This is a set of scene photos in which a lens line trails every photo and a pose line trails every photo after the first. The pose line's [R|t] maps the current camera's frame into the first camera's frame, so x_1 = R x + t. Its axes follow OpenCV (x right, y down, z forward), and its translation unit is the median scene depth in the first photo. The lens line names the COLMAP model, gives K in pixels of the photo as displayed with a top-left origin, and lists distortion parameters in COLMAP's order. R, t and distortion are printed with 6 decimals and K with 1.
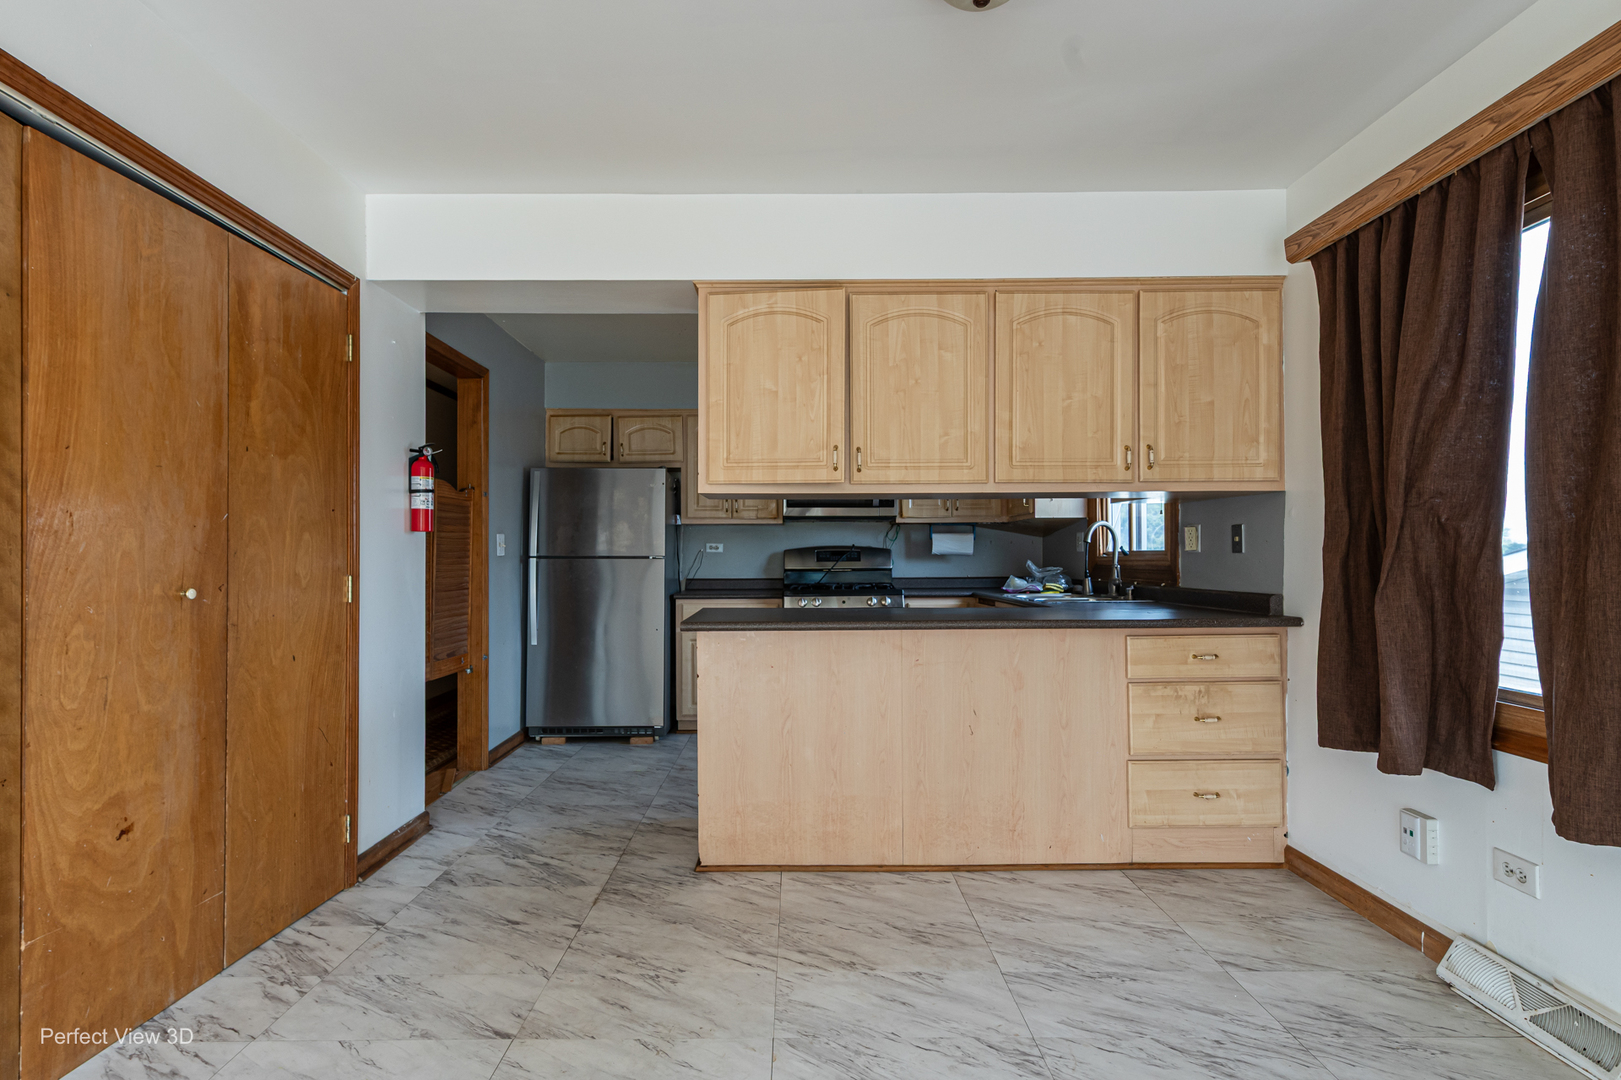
lens RADIAL K [[833.4, 0, 799.4], [0, 833.4, 552.4], [0, 0, 1]] dist [0.012885, -0.000736]
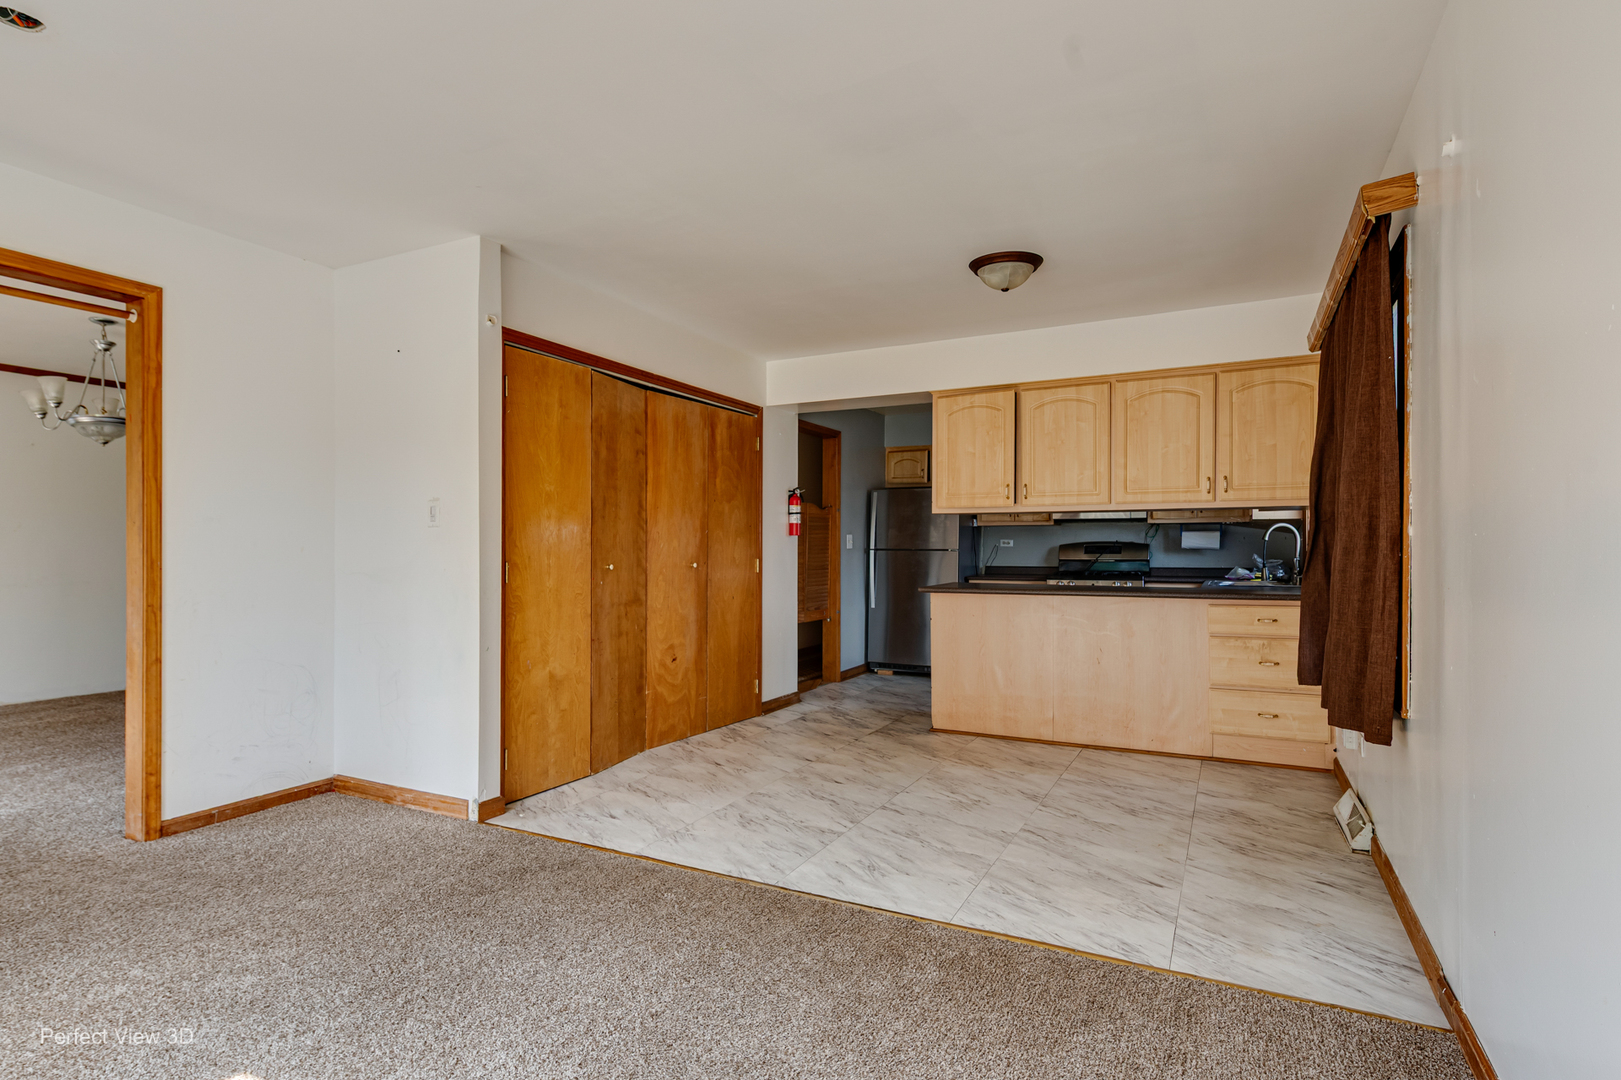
lens RADIAL K [[833.4, 0, 799.4], [0, 833.4, 552.4], [0, 0, 1]] dist [0.012885, -0.000736]
pose [[0.886348, 0.005882, -0.462983, 0.441230], [-0.001352, 0.999948, 0.010115, -0.007469], [0.463019, -0.008339, 0.886309, -0.669849]]
